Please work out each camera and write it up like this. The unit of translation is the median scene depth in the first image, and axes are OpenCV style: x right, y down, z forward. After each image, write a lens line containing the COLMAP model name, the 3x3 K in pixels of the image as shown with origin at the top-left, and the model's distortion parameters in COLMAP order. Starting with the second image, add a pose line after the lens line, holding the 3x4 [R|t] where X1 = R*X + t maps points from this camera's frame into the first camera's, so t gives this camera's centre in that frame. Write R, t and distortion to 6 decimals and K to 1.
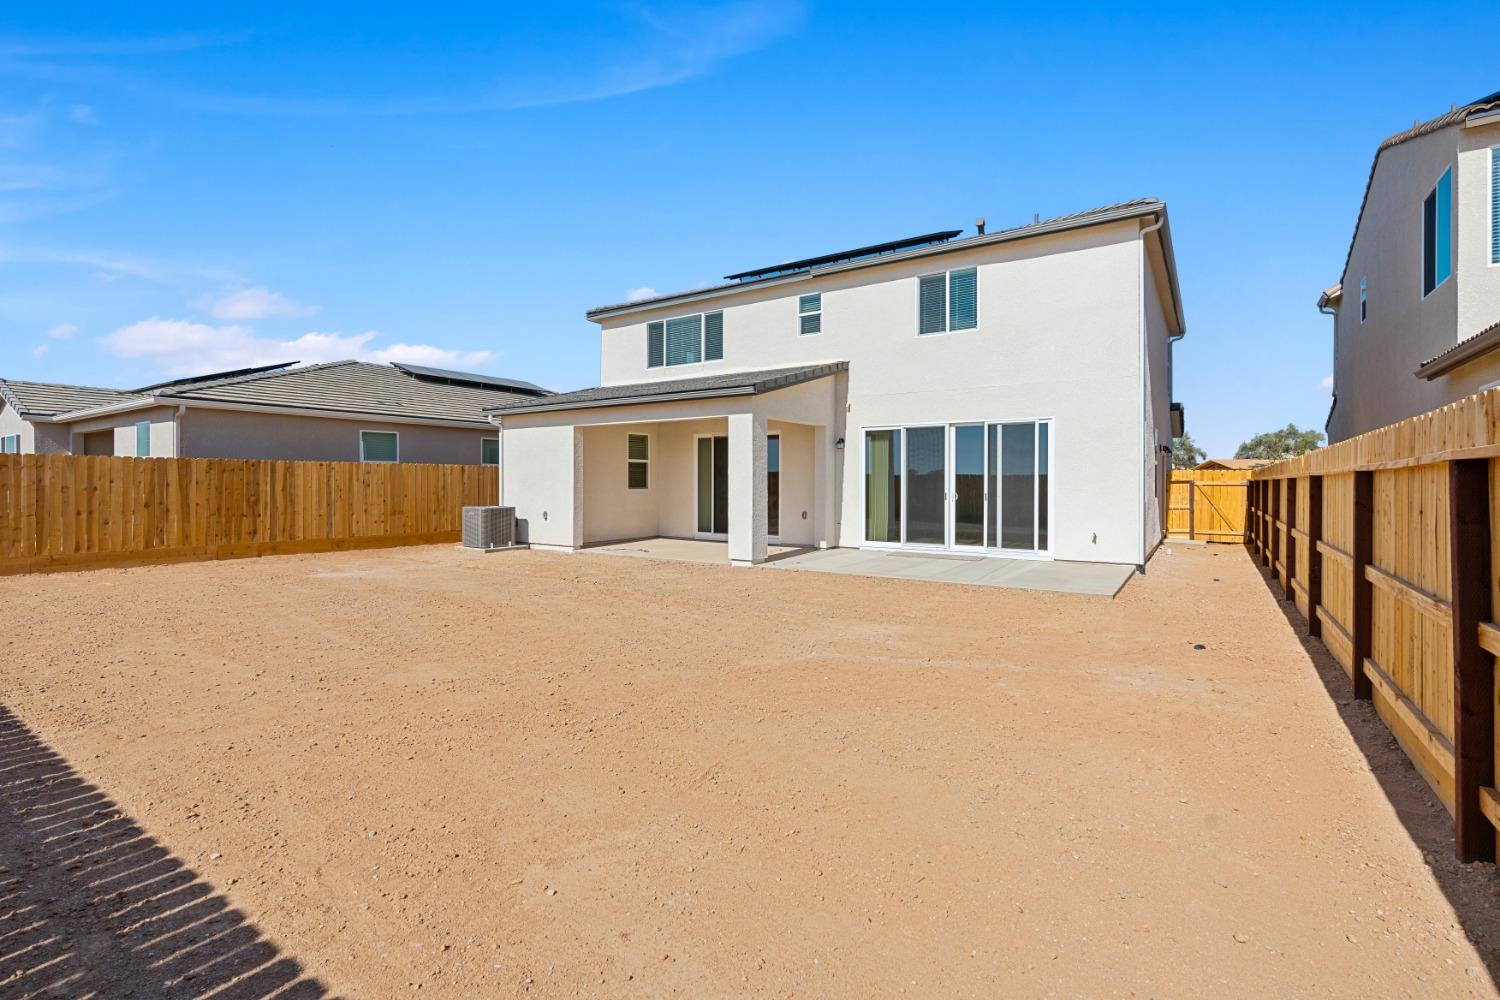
lens RADIAL K [[682.3, 0, 746.3], [0, 682.3, 484.0], [0, 0, 1]] dist [0.003399, 0.000320]
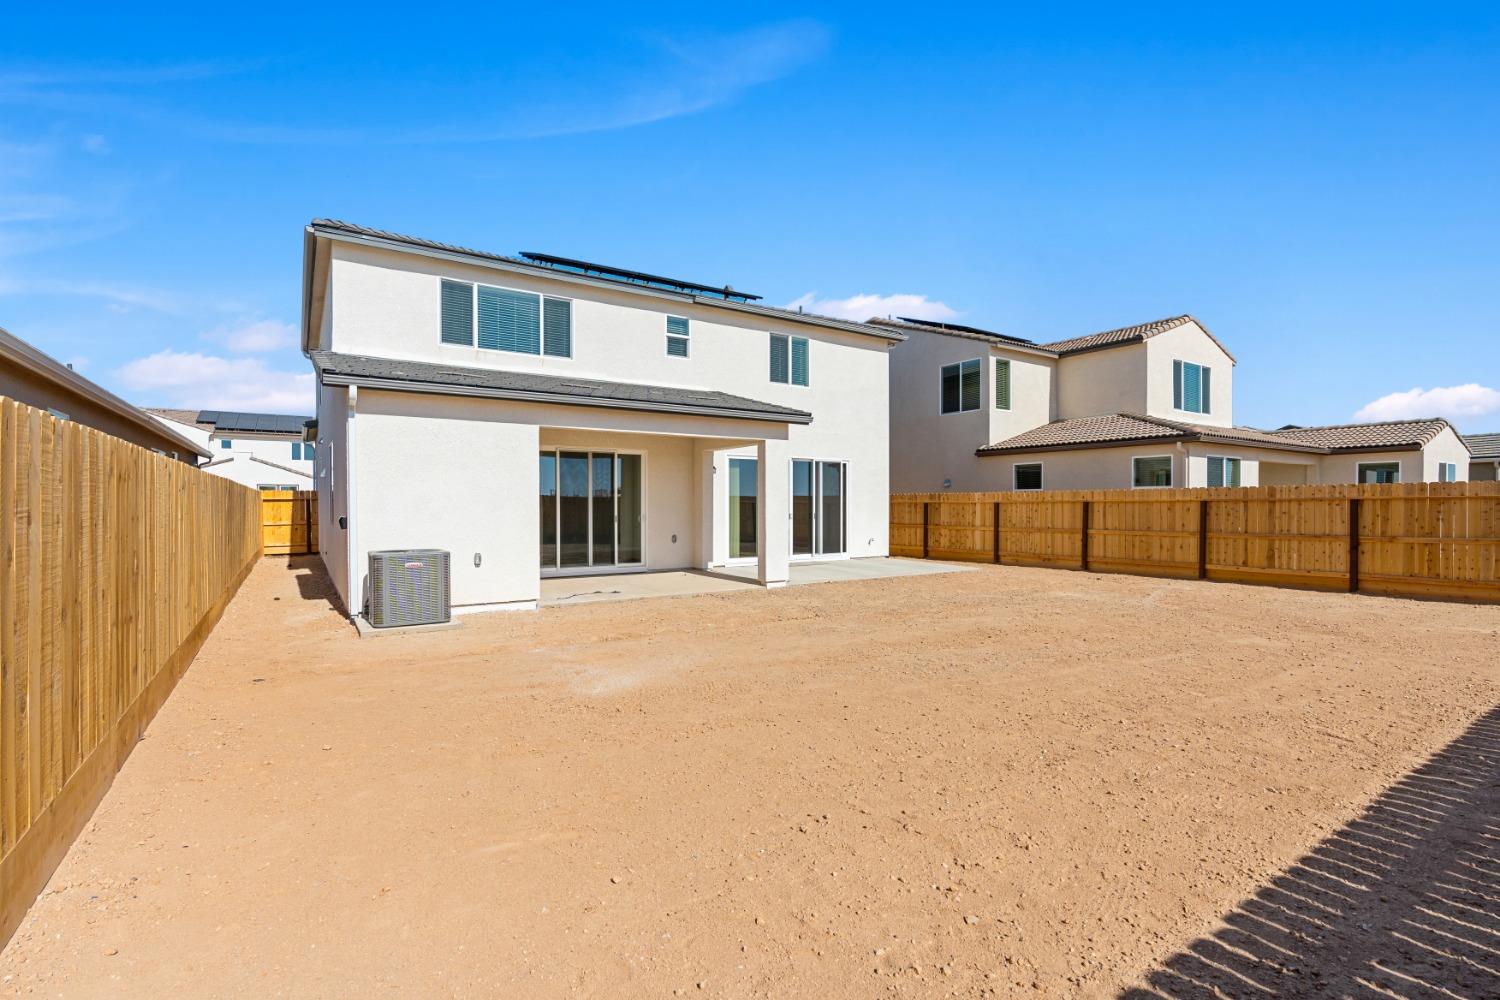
lens RADIAL K [[682.3, 0, 740.0], [0, 682.3, 505.7], [0, 0, 1]] dist [0.003399, 0.000320]
pose [[0.399208, -0.004785, 0.916848, -0.834967], [0.004030, 0.999986, 0.003464, -0.005957], [-0.916852, 0.002313, 0.399221, 0.555215]]
